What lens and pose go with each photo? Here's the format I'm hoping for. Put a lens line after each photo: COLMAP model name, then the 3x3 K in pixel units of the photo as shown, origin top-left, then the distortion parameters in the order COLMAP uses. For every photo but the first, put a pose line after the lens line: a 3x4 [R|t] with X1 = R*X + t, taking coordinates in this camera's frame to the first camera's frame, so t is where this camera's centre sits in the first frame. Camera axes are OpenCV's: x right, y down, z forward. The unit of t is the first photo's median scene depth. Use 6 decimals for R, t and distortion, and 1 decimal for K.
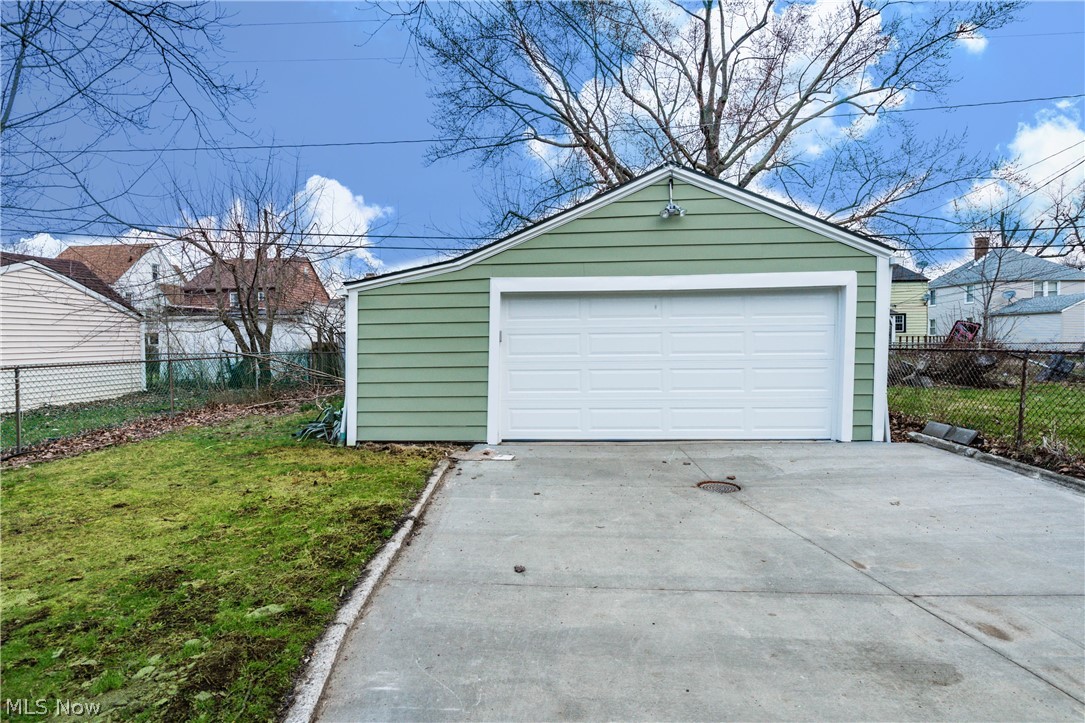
lens RADIAL K [[500.5, 0, 537.1], [0, 500.5, 350.7], [0, 0, 1]] dist [-0.002030, -0.000265]
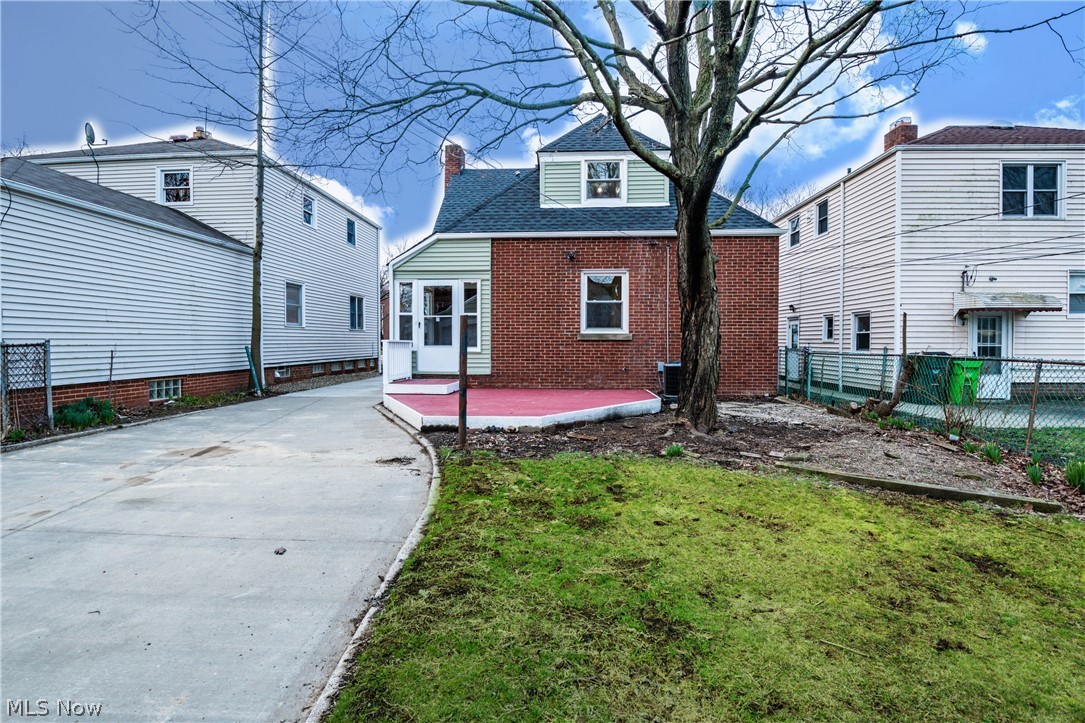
lens RADIAL K [[500.5, 0, 537.1], [0, 500.5, 350.7], [0, 0, 1]] dist [-0.002030, -0.000265]
pose [[-0.999833, 0.018129, -0.002248, -0.577736], [0.018015, 0.998905, 0.043168, -0.018156], [0.003028, 0.043120, -0.999065, 2.030547]]
